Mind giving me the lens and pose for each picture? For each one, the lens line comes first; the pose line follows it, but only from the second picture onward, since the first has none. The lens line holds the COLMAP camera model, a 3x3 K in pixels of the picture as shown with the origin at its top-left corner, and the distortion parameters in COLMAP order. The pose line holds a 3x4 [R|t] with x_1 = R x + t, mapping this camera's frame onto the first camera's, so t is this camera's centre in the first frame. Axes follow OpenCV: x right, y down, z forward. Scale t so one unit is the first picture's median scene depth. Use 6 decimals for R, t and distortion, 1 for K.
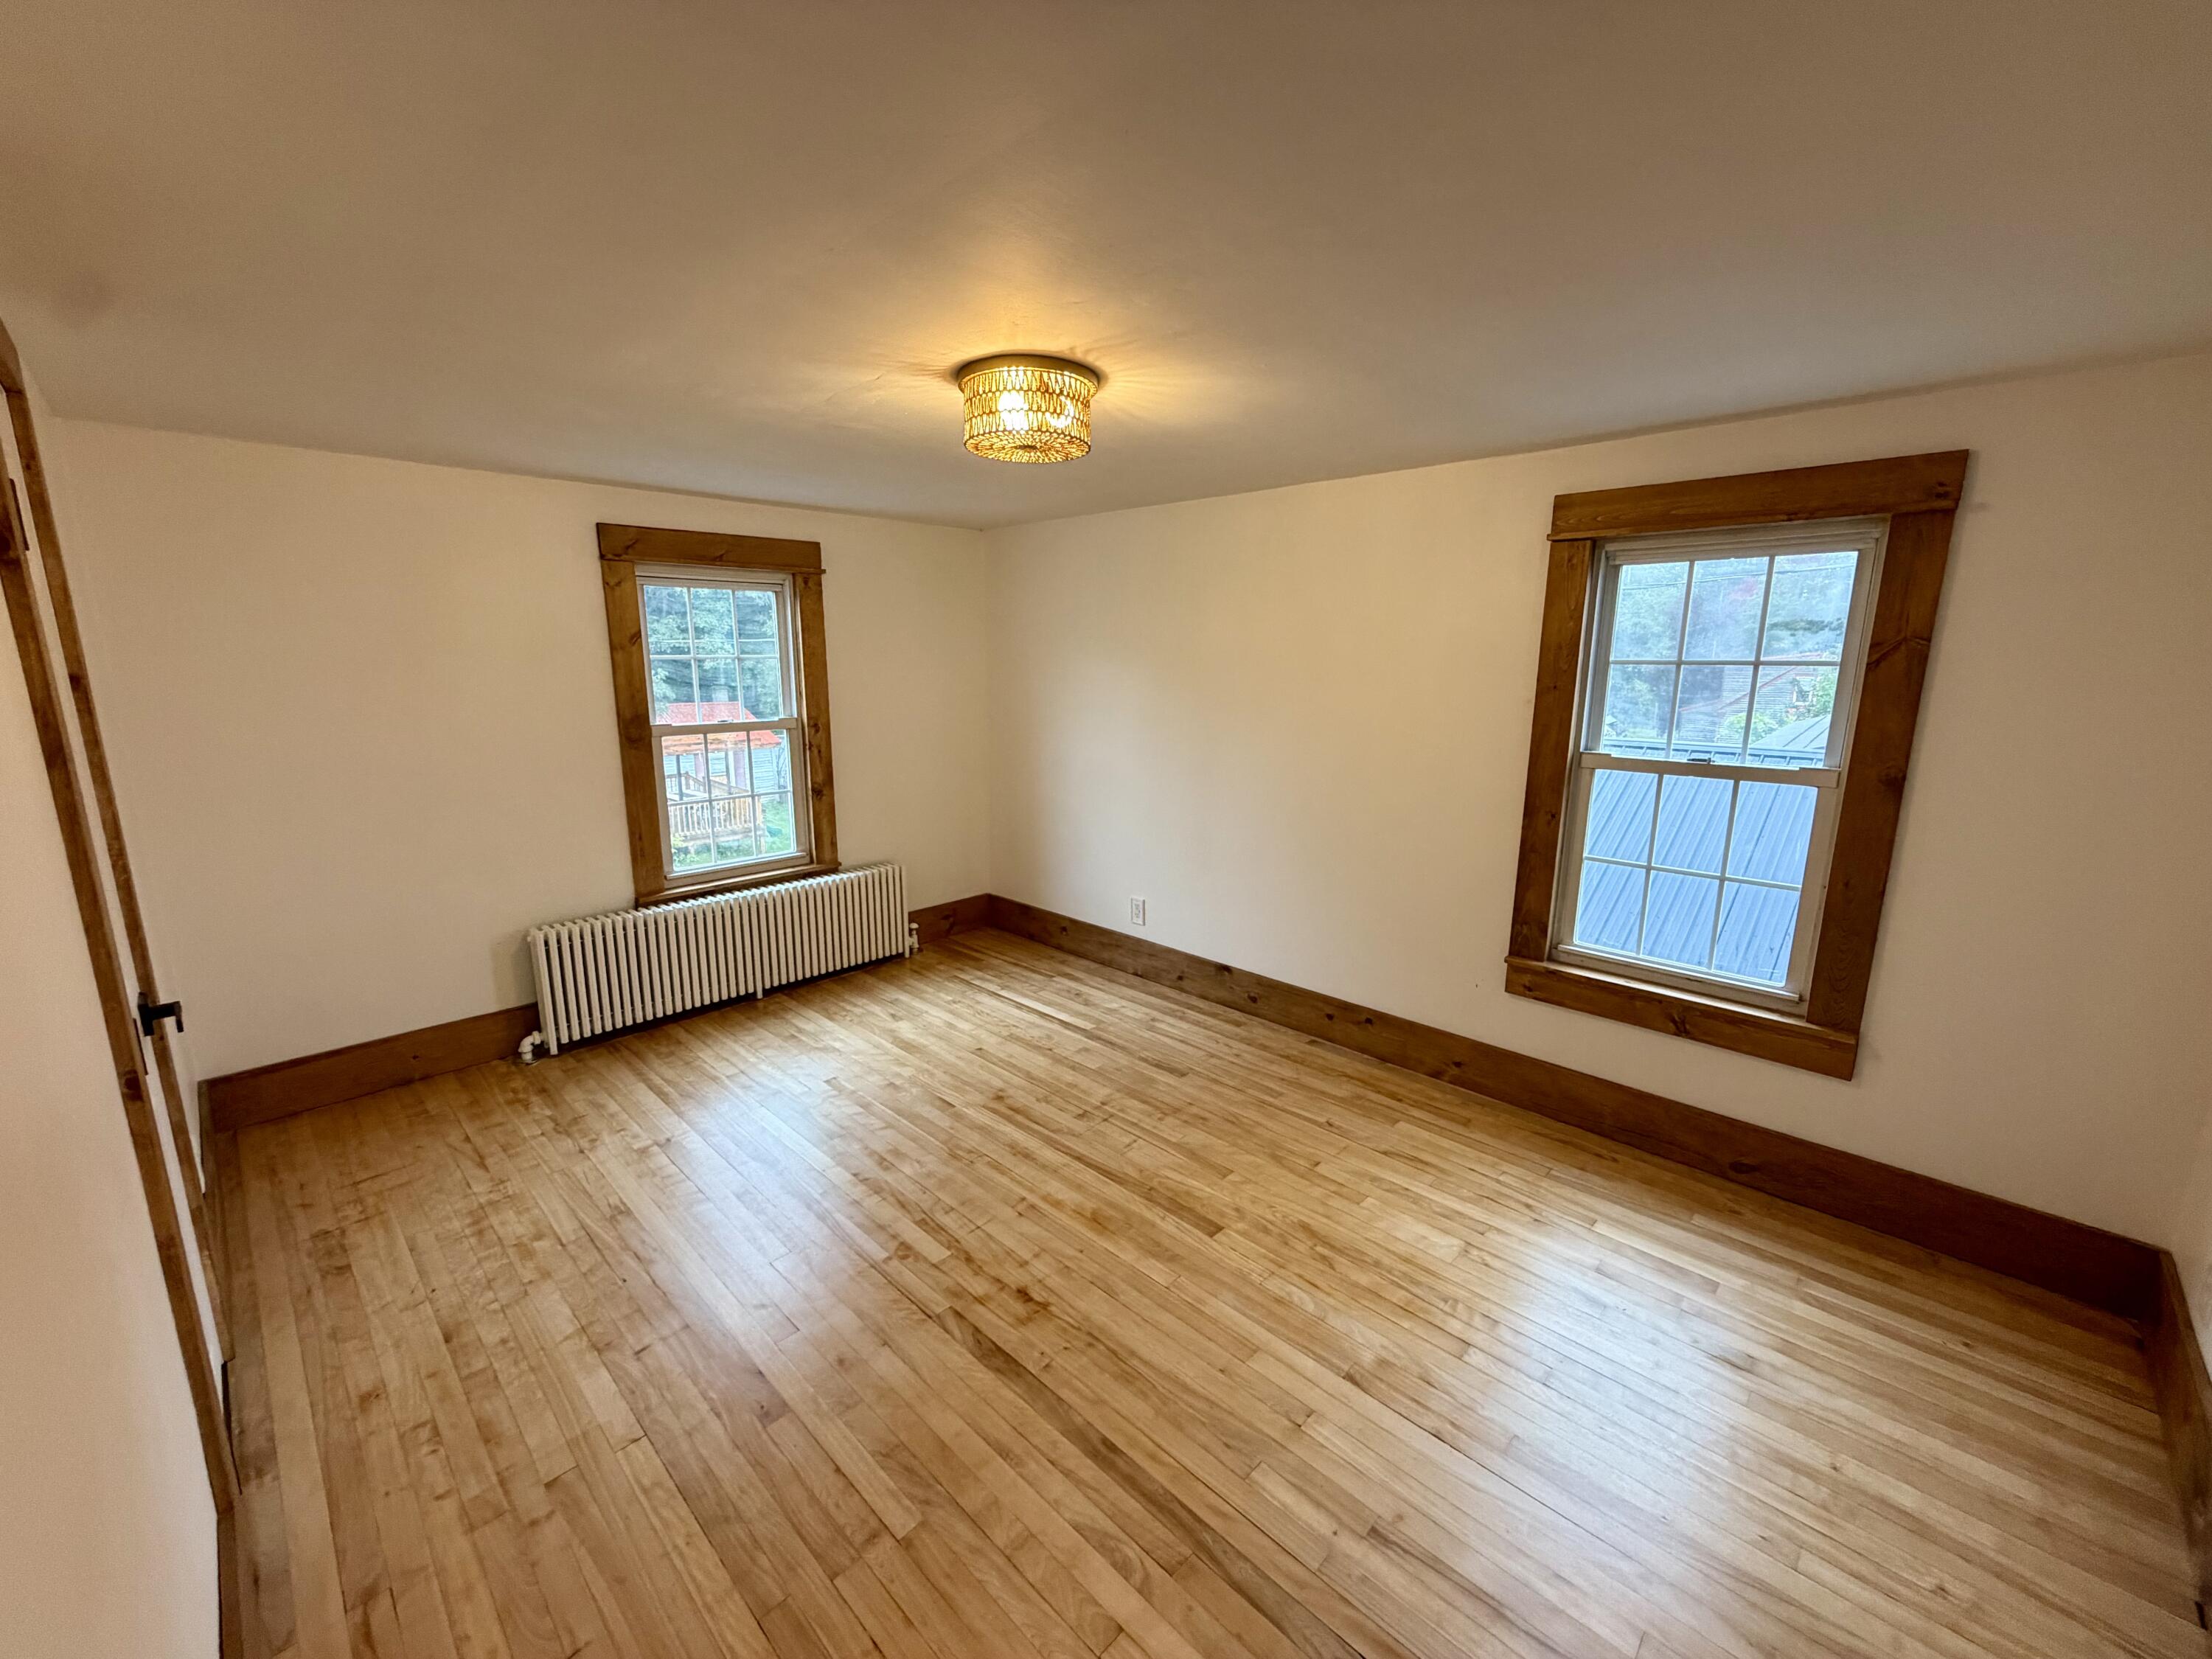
lens RADIAL K [[883.3, 0, 1100.8], [0, 883.3, 833.4], [0, 0, 1]] dist [-0.002944, 0.000584]
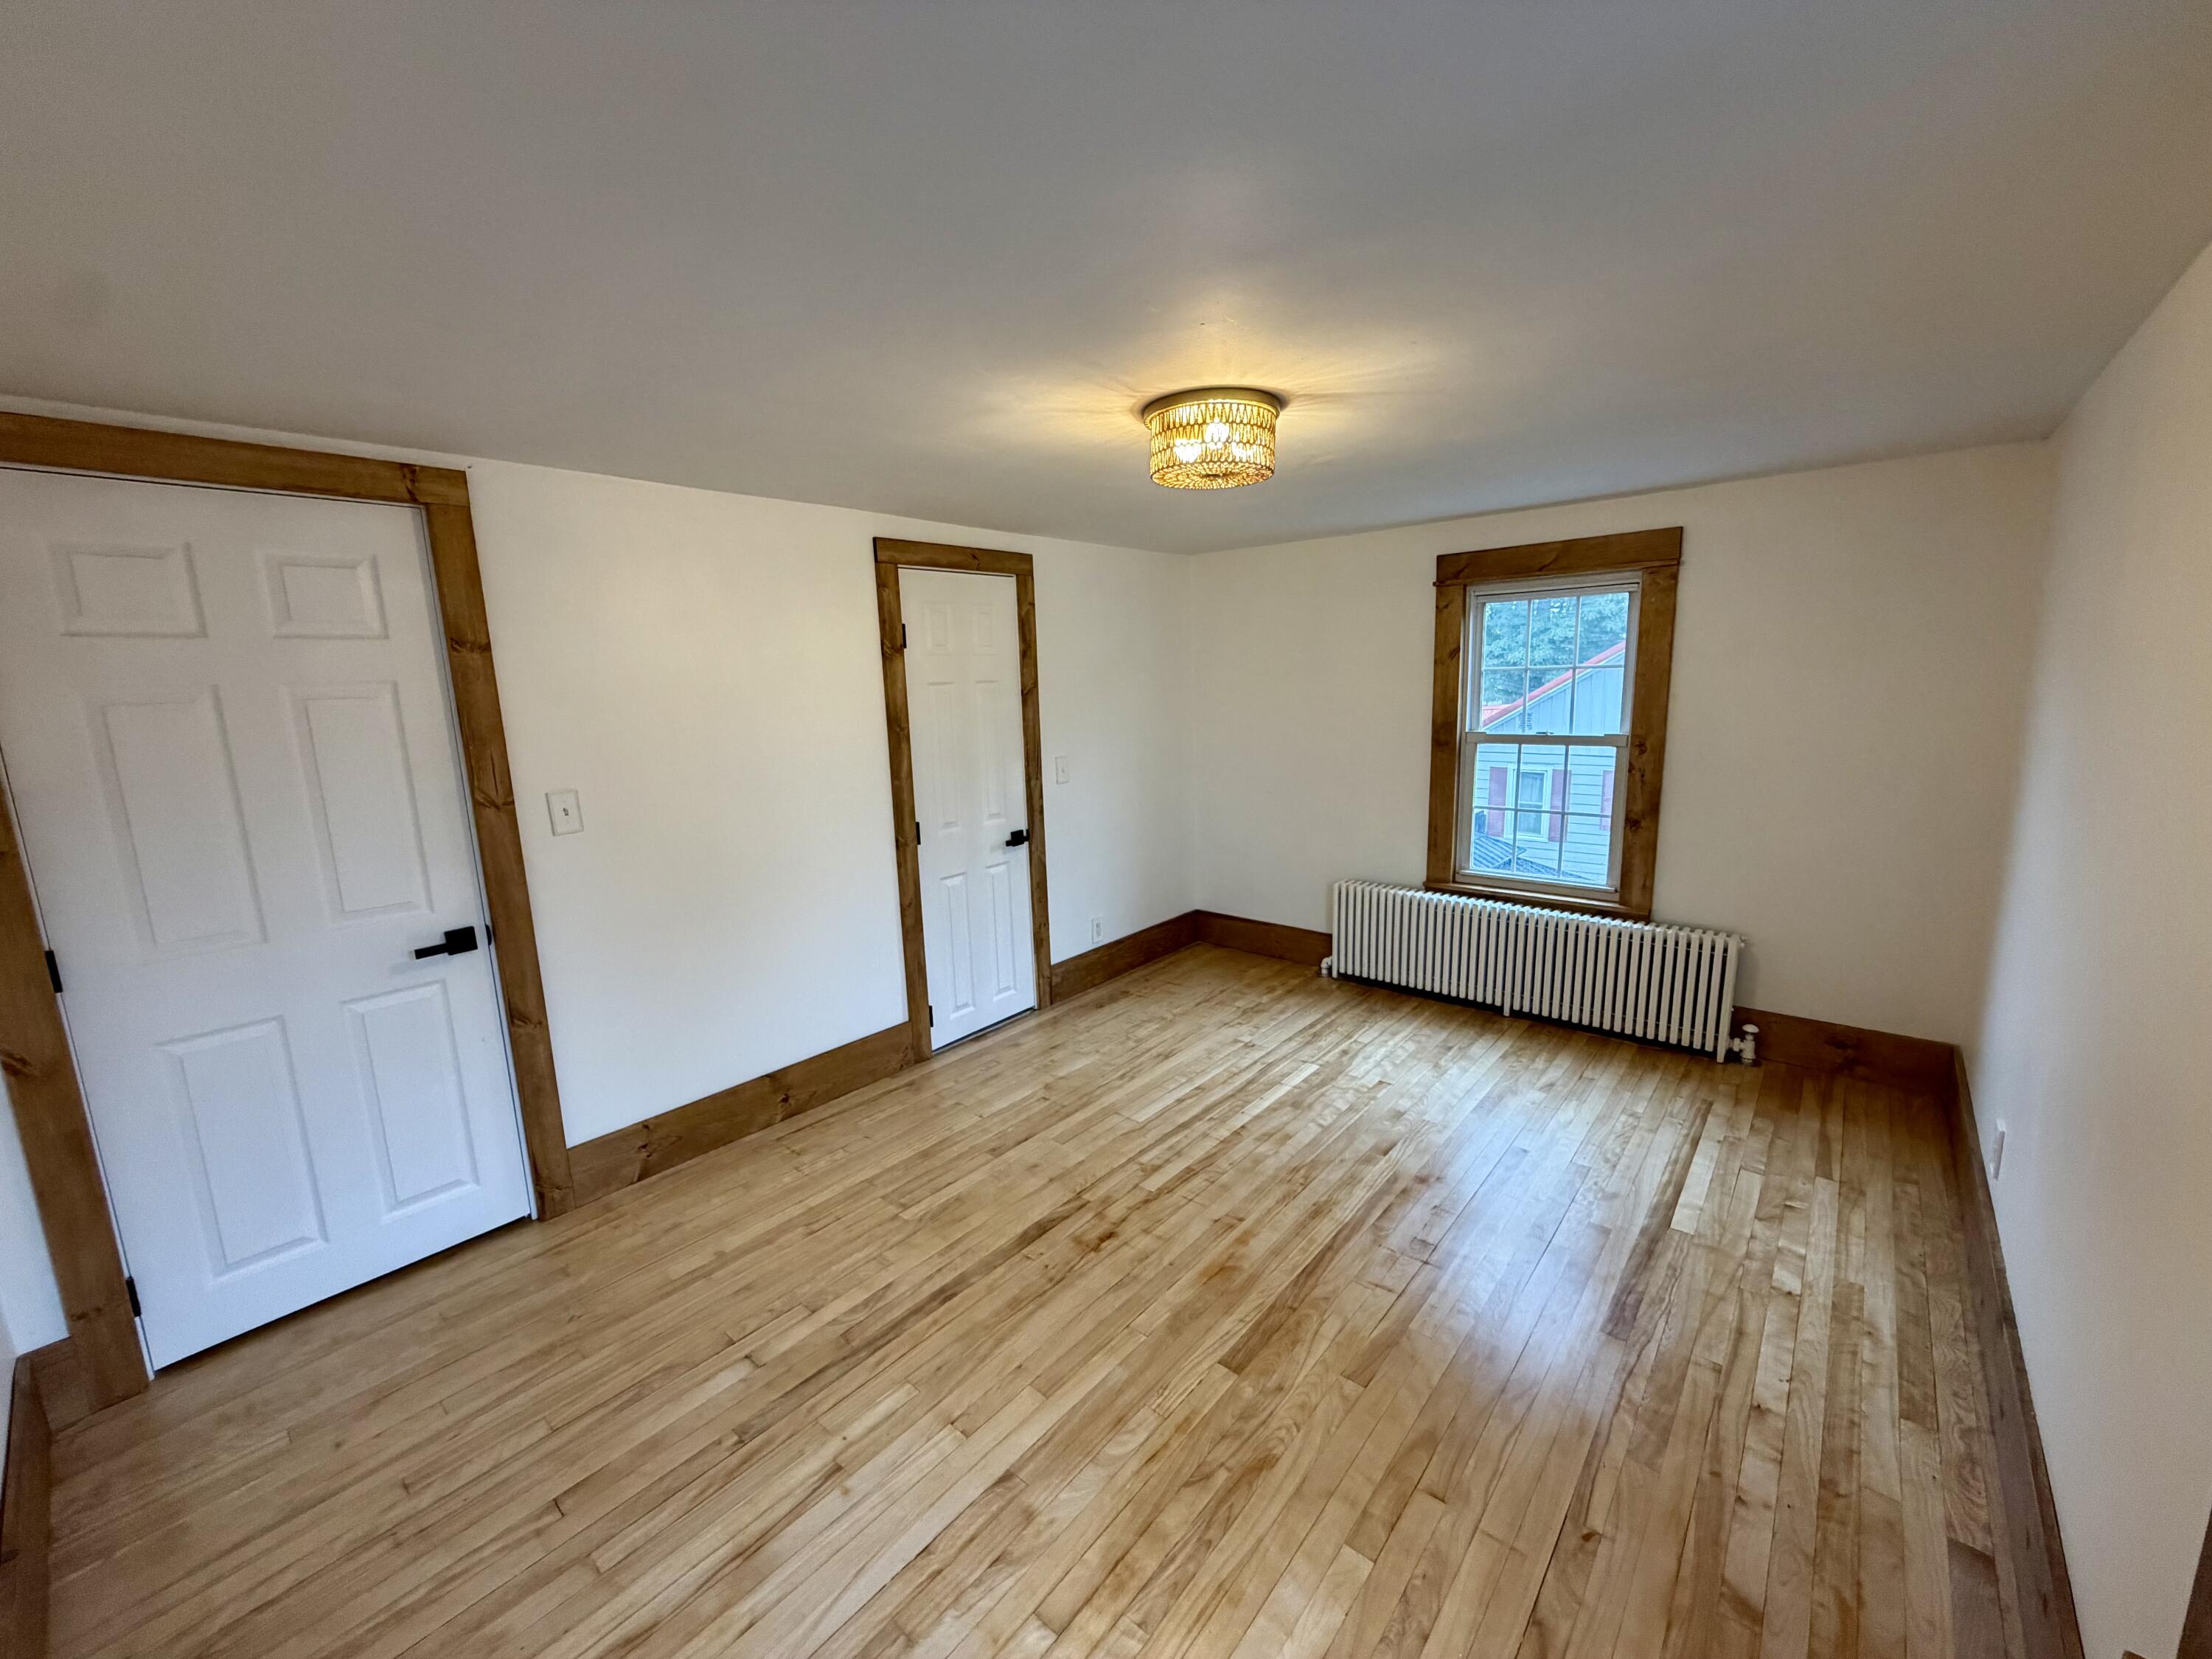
lens RADIAL K [[883.3, 0, 1100.6], [0, 883.3, 830.1], [0, 0, 1]] dist [-0.002944, 0.000584]
pose [[0.061067, 0.168167, -0.983865, 0.712672], [-0.169924, 0.973067, 0.155775, -0.123880], [0.983563, 0.157670, 0.087998, 0.606859]]
